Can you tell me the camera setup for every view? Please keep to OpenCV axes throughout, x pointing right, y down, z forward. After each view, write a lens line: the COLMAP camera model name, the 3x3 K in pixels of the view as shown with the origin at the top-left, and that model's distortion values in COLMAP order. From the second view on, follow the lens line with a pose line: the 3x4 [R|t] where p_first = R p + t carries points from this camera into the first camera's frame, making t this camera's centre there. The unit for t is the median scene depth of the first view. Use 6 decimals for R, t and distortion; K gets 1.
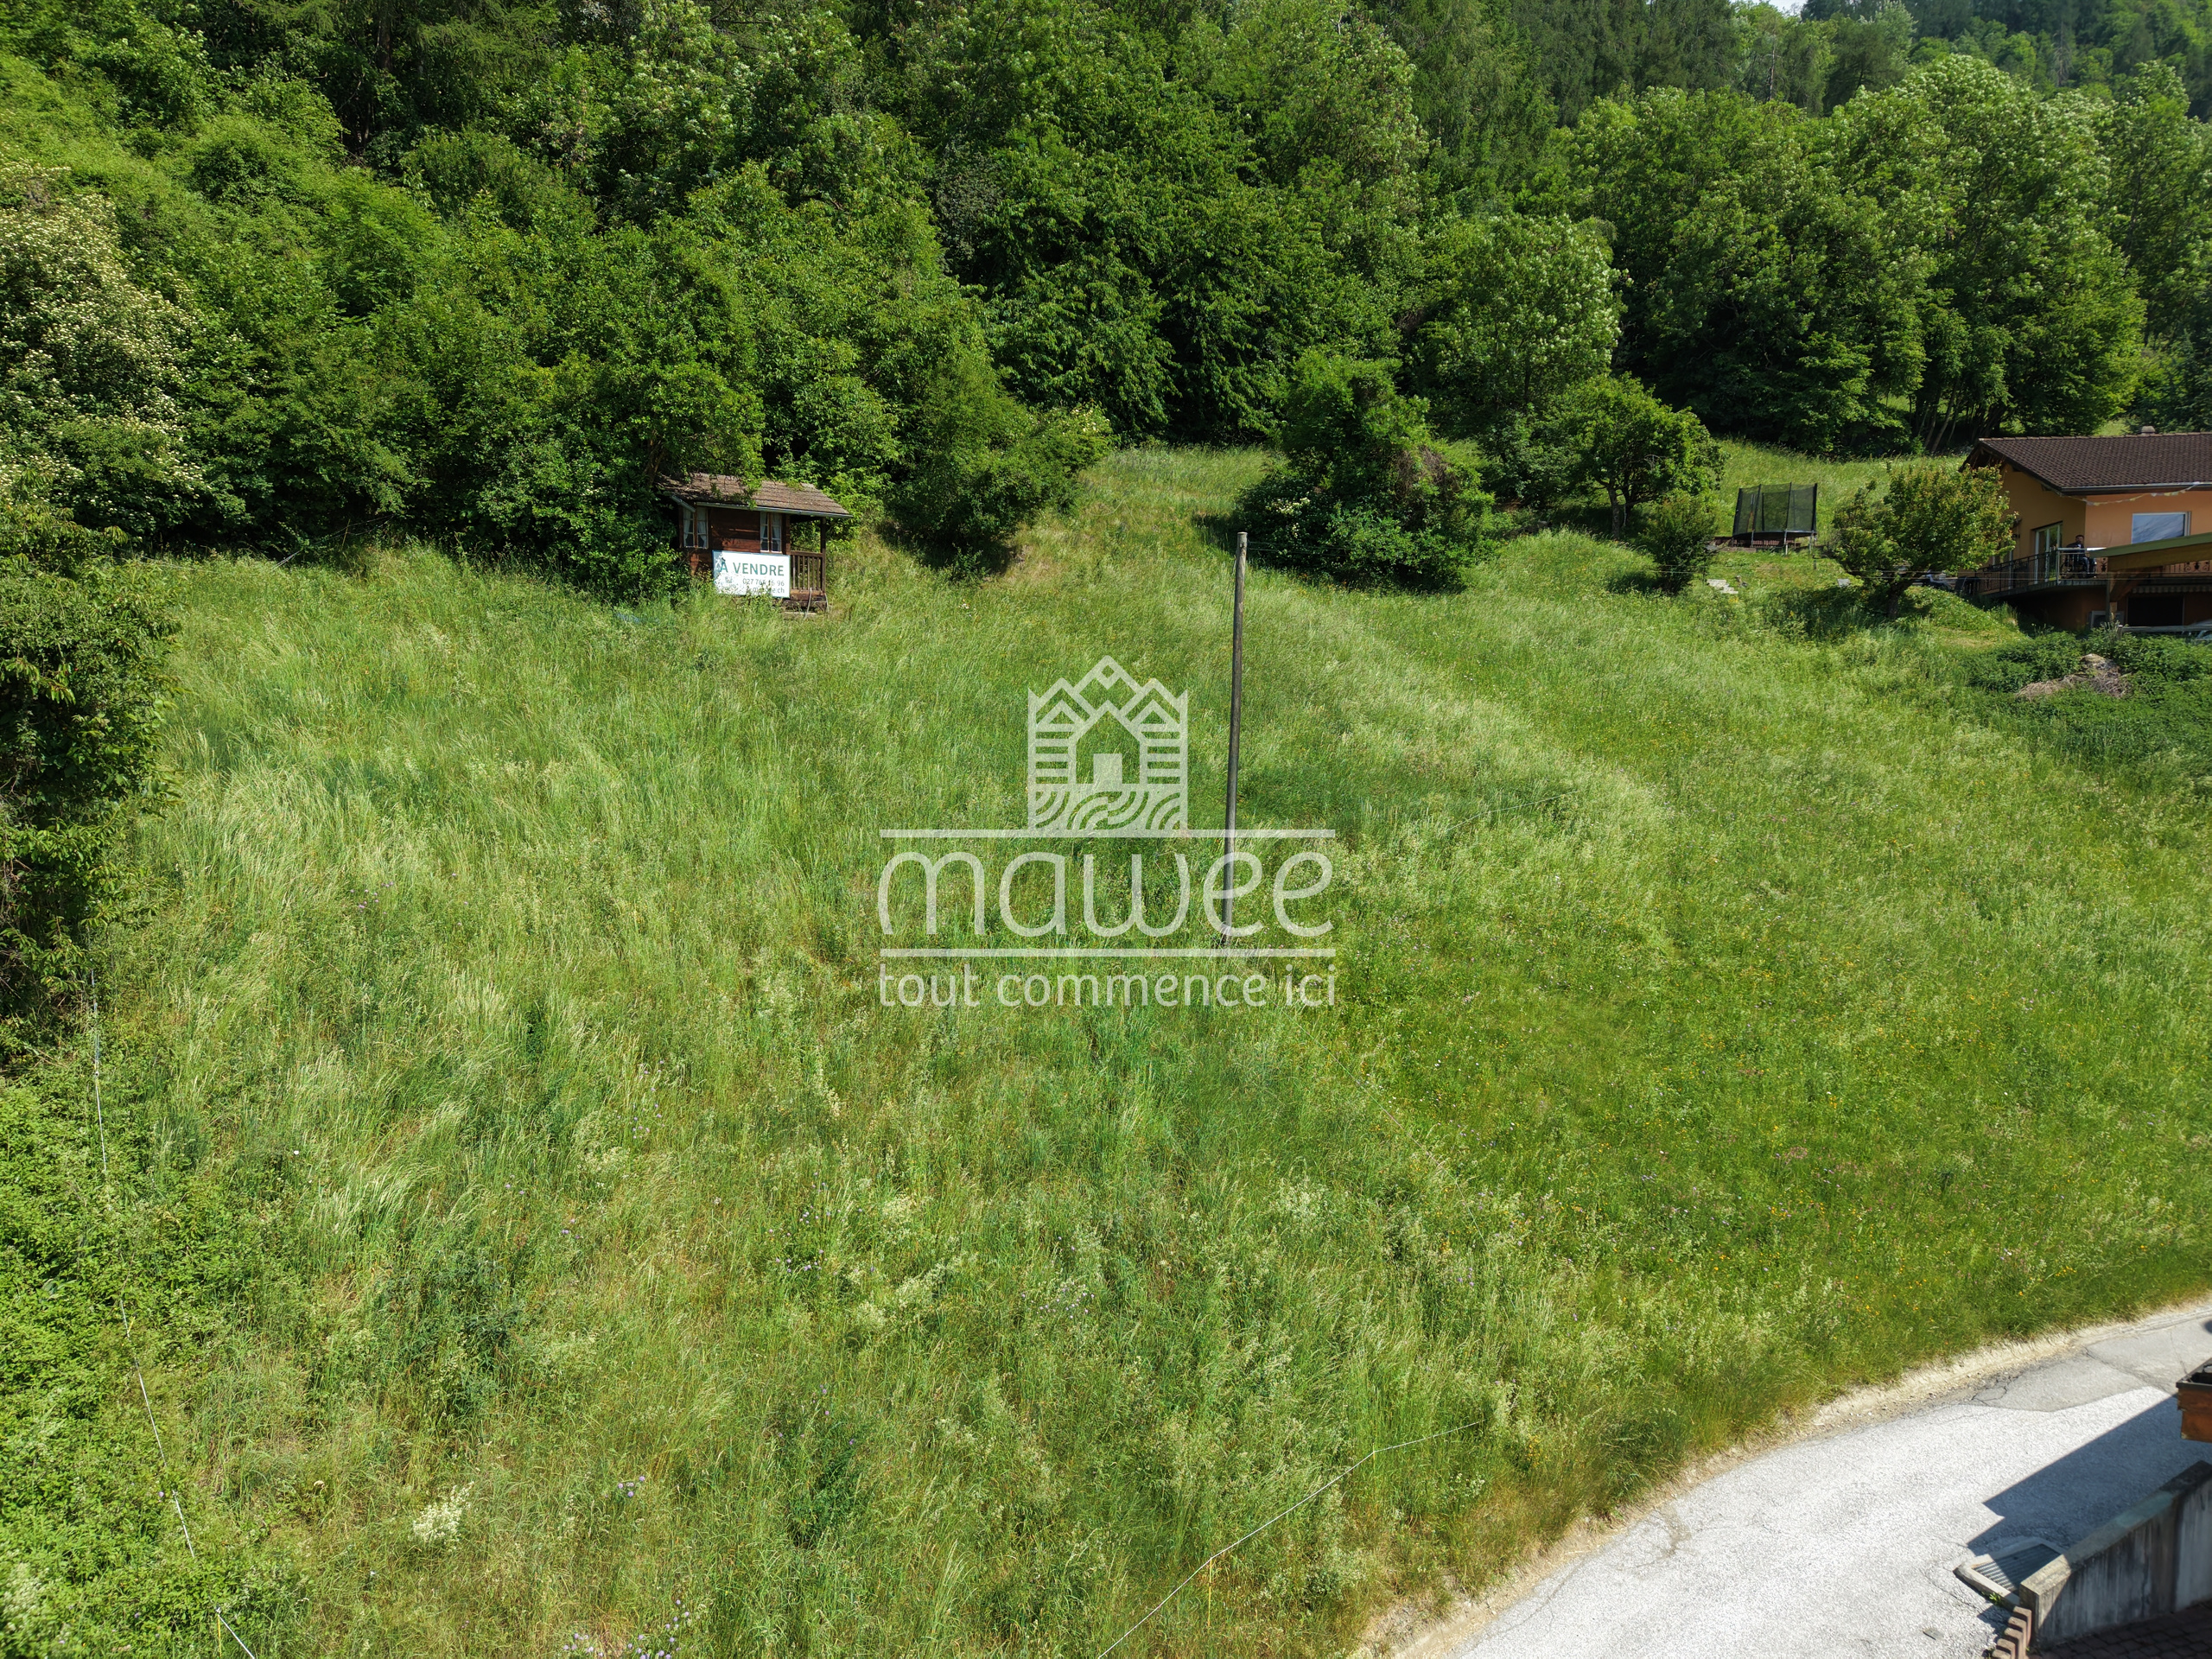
lens RADIAL K [[1475.5, 0, 1108.5], [0, 1475.5, 825.9], [0, 0, 1]] dist [0.002642, -0.007005]
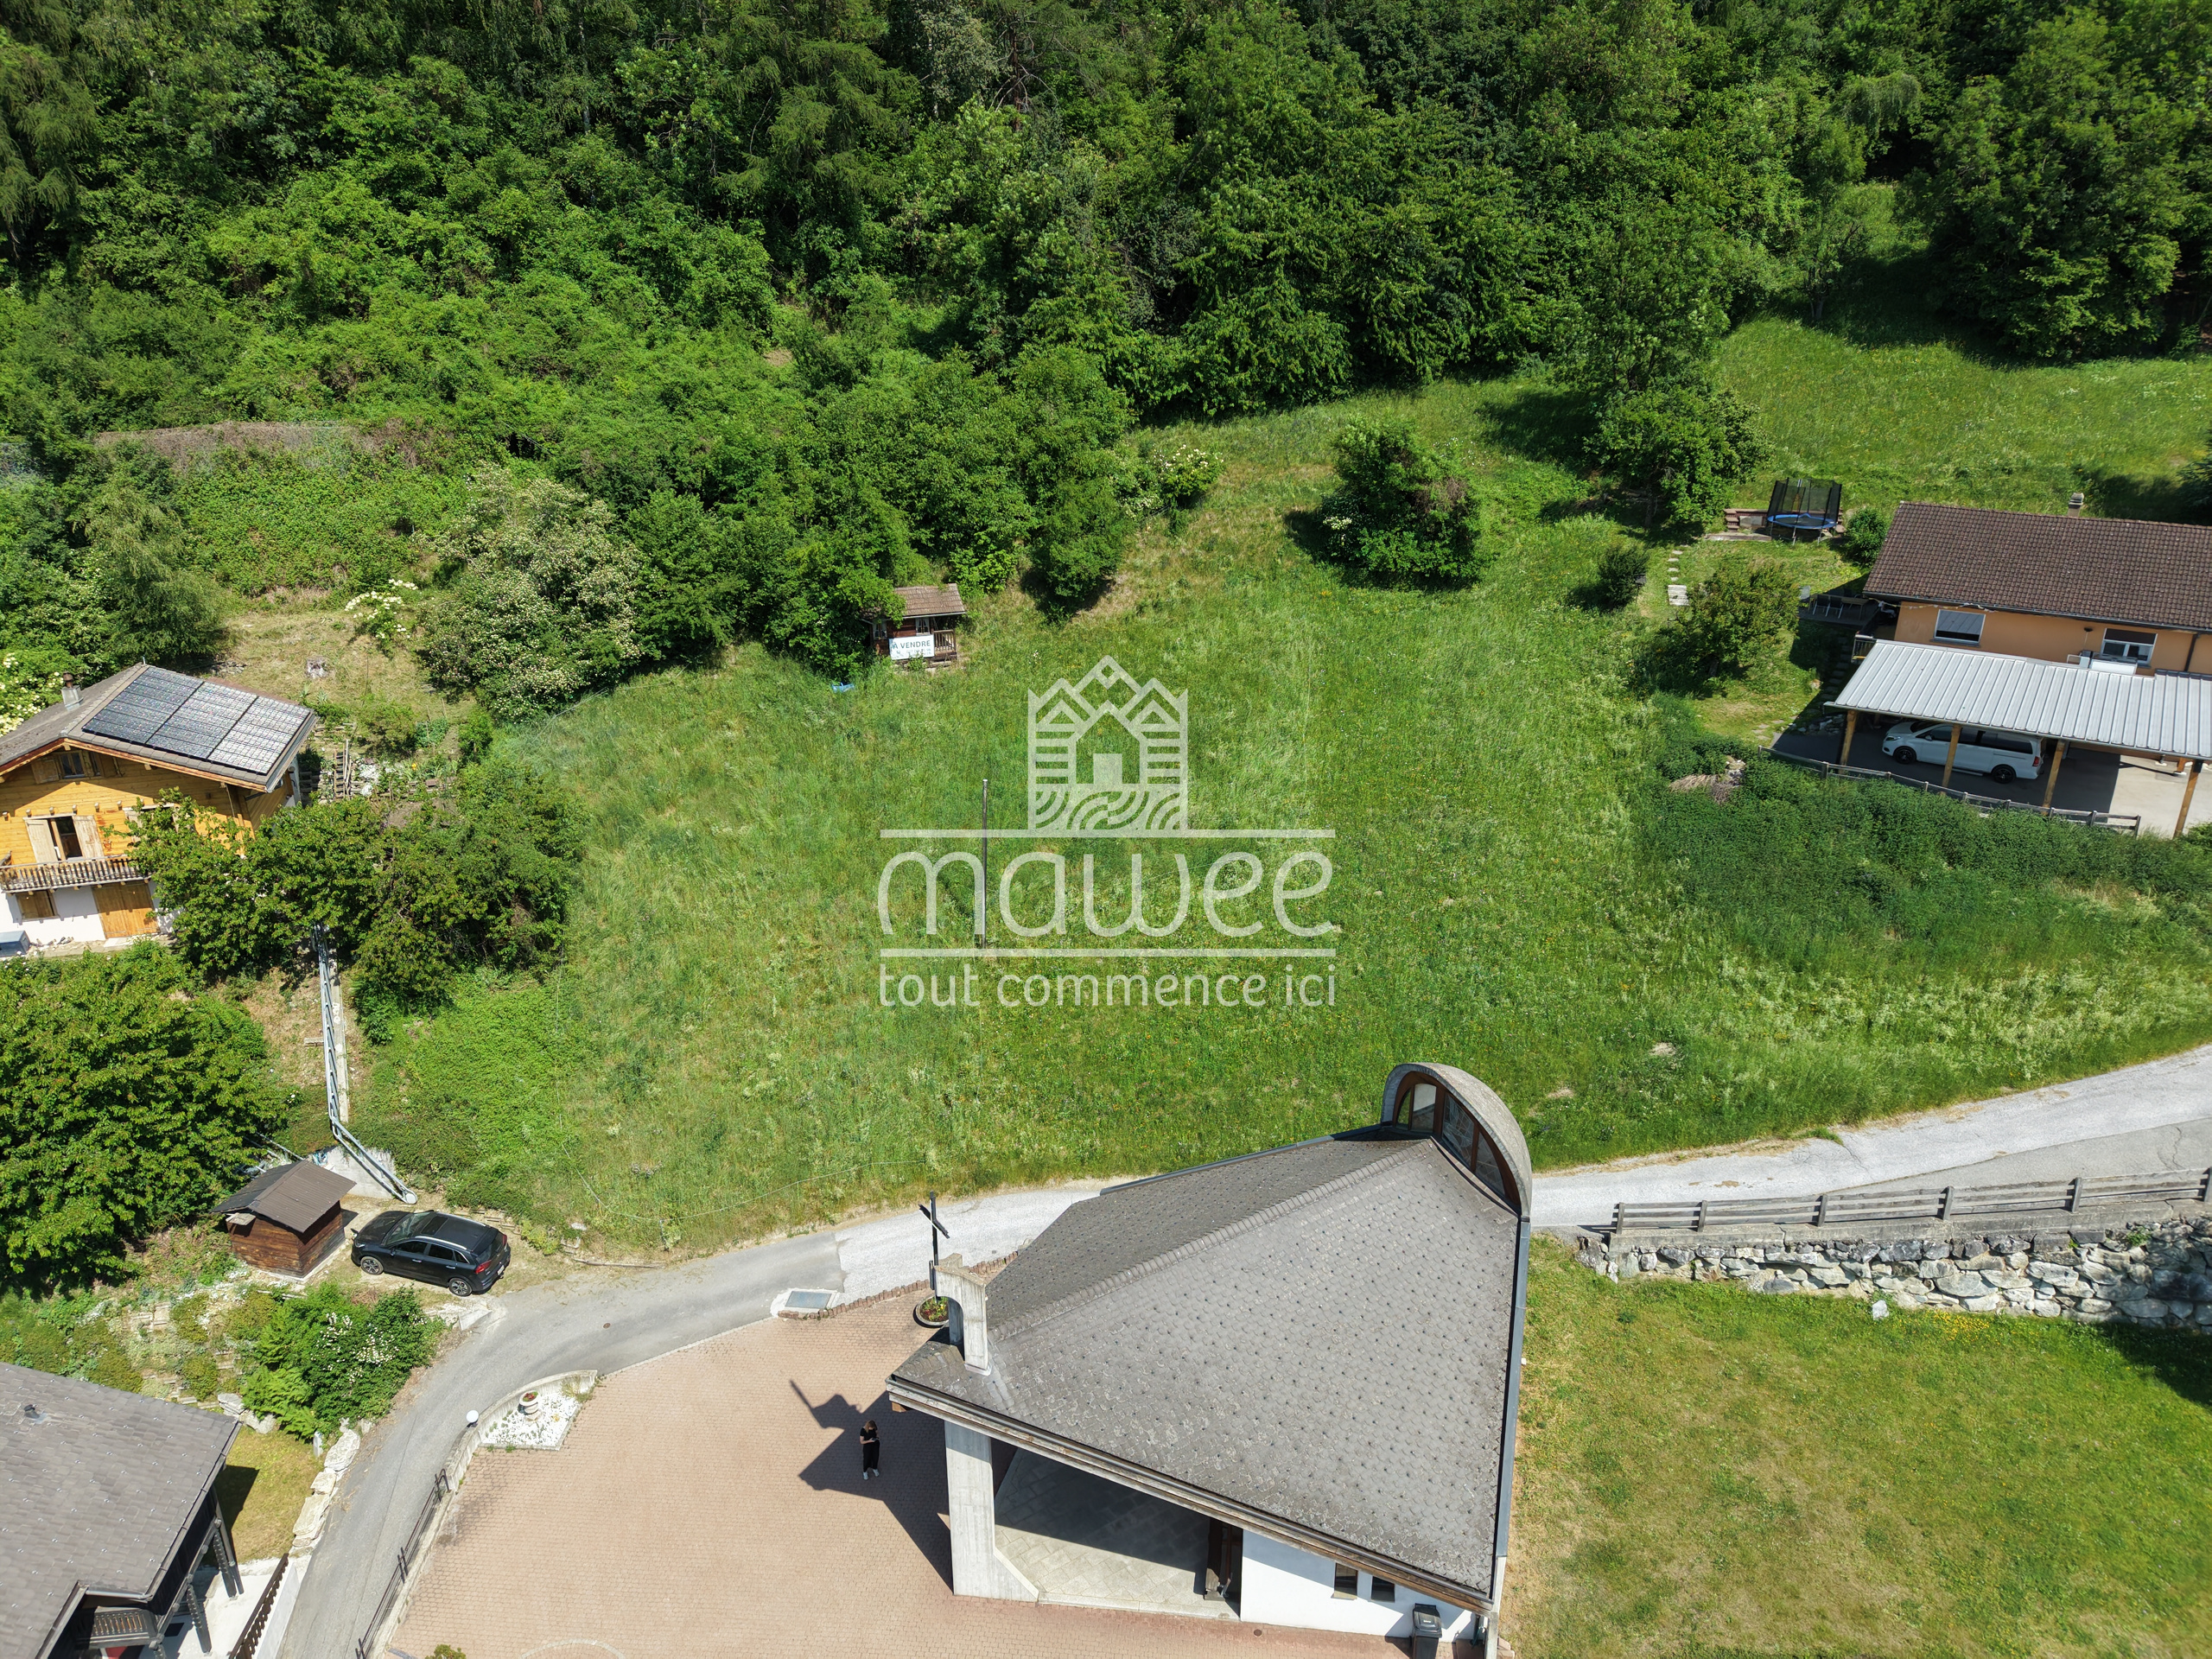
lens RADIAL K [[1475.5, 0, 1101.8], [0, 1475.5, 832.4], [0, 0, 1]] dist [0.002642, -0.007005]
pose [[0.908095, 0.144802, -0.392933, 0.730538], [-0.019932, 0.952197, 0.304834, -0.512397], [0.418291, -0.268986, 0.867571, -0.568776]]
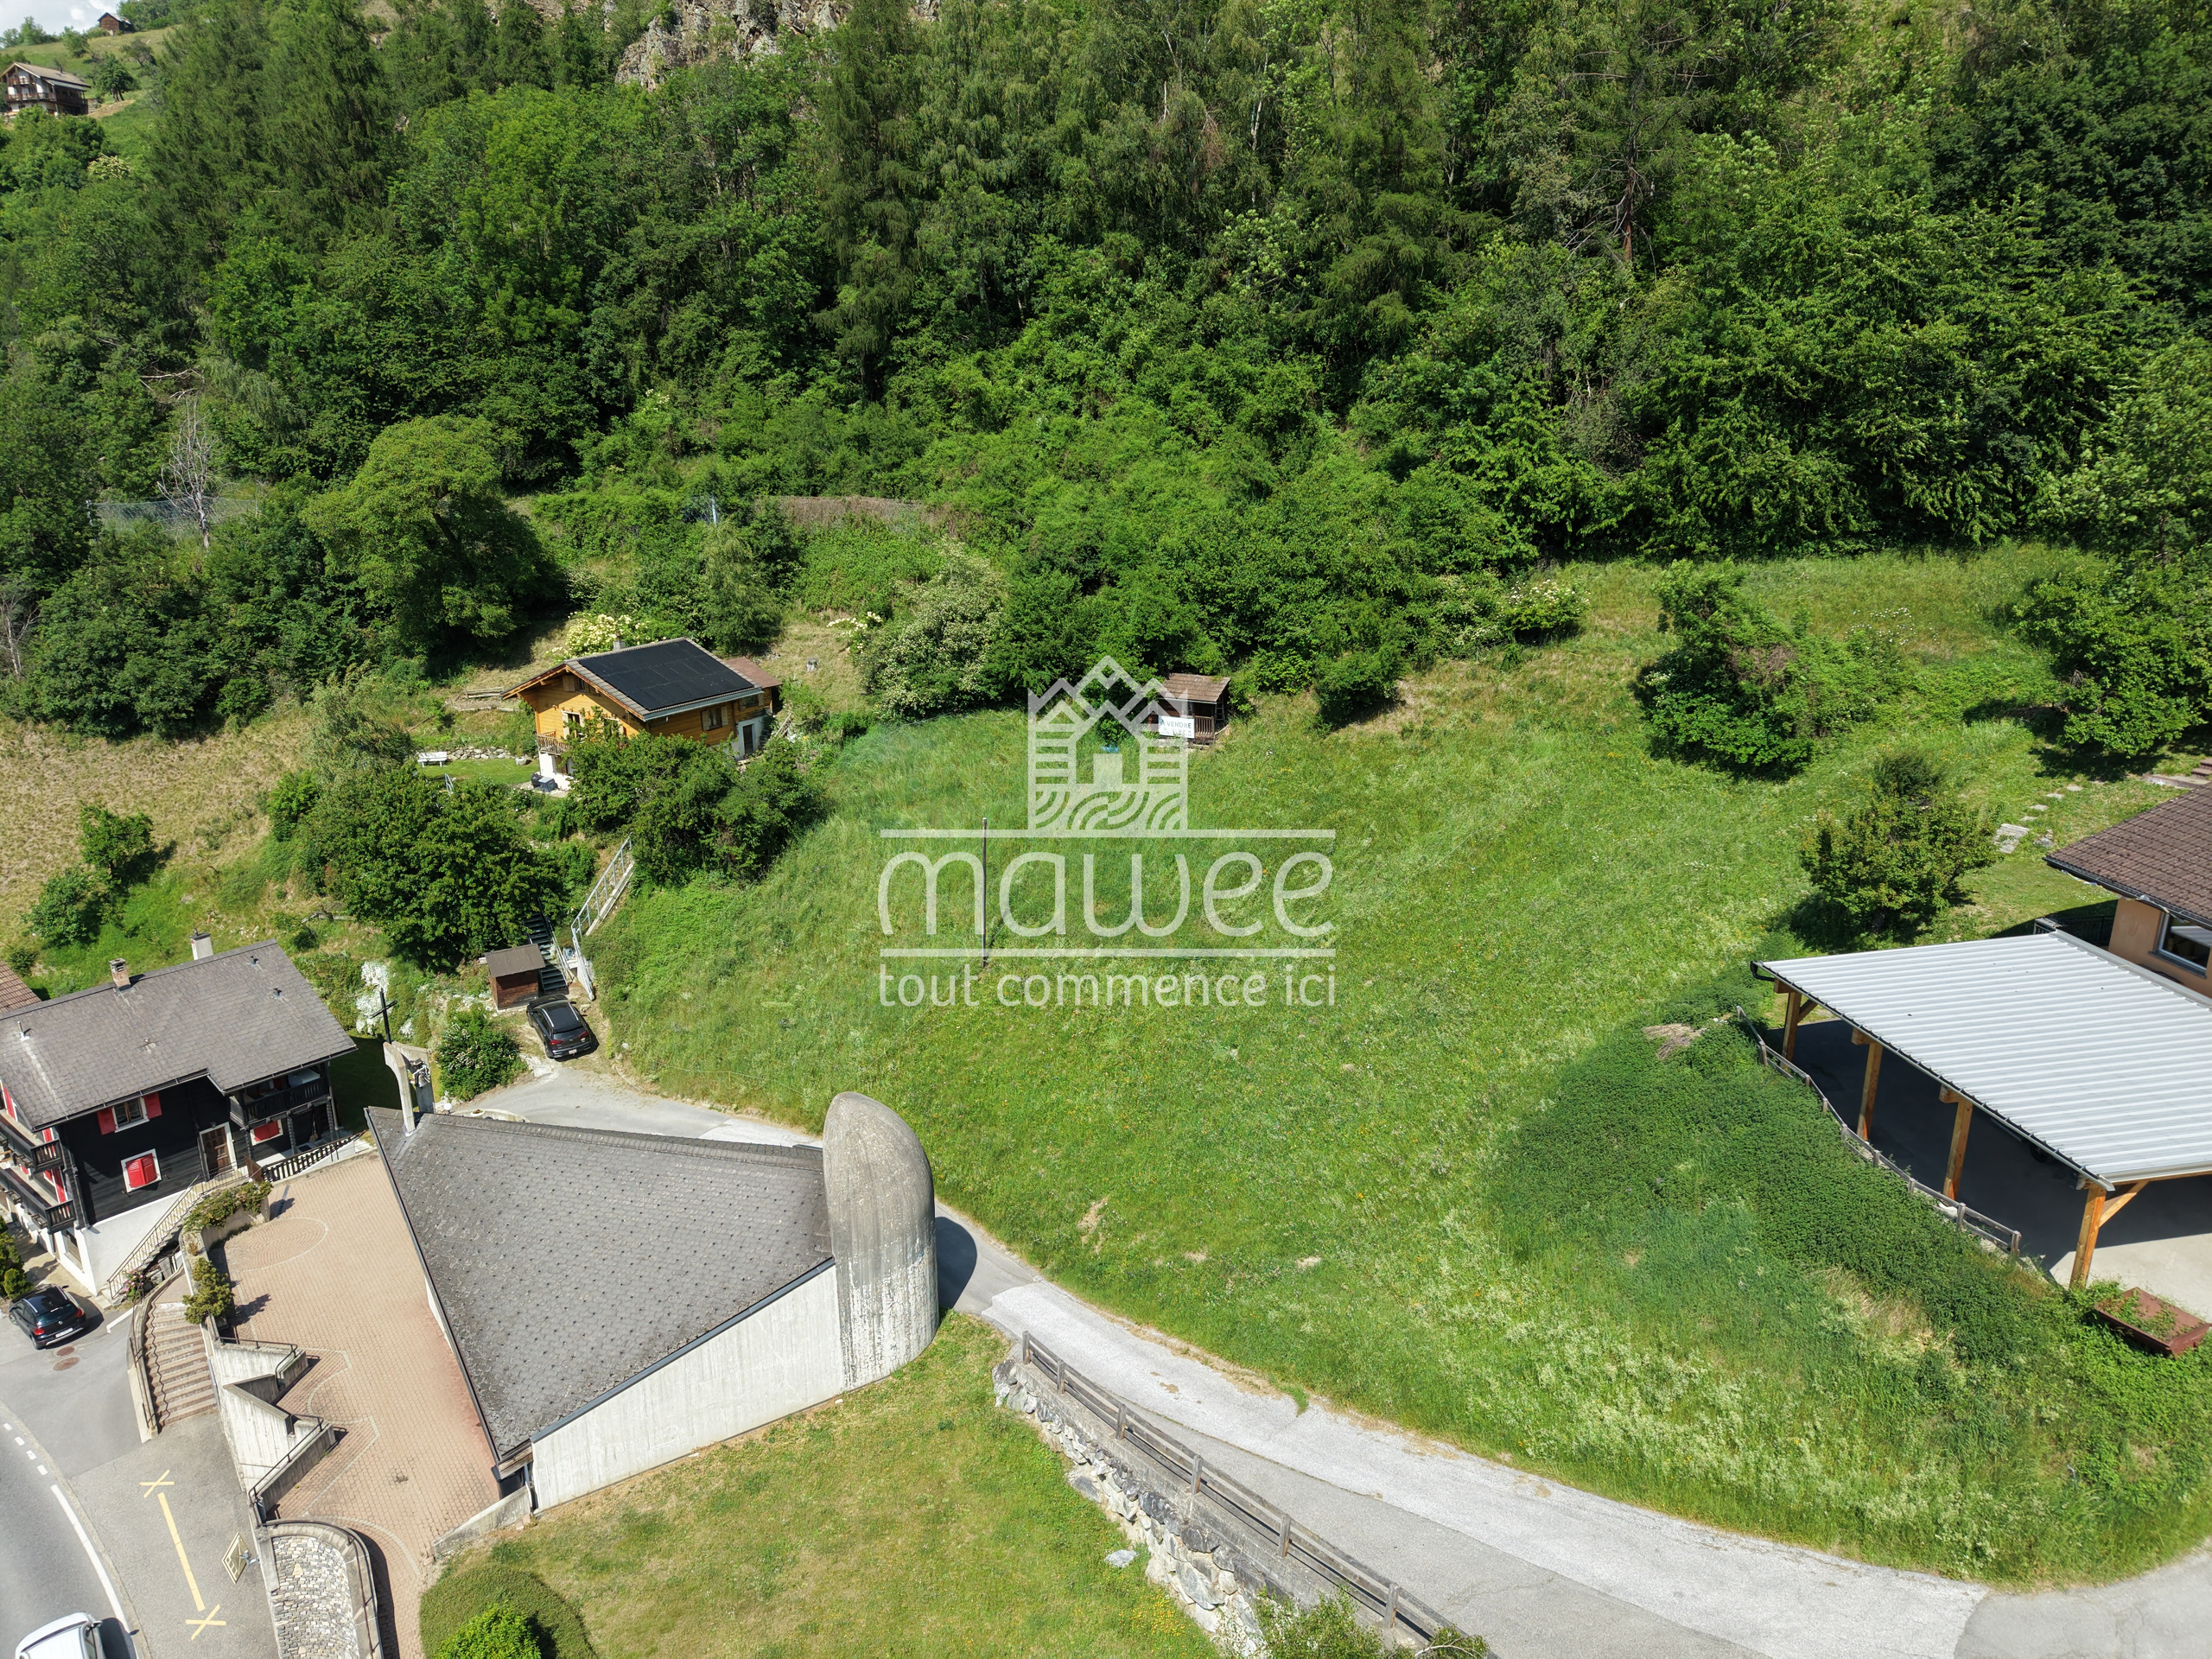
lens RADIAL K [[1475.5, 0, 1099.3], [0, 1475.5, 828.6], [0, 0, 1]] dist [0.002642, -0.007005]
pose [[0.314972, 0.265107, -0.911324, 1.599117], [-0.063279, 0.963926, 0.258539, -0.550323], [0.946989, -0.023764, 0.320385, 0.206902]]
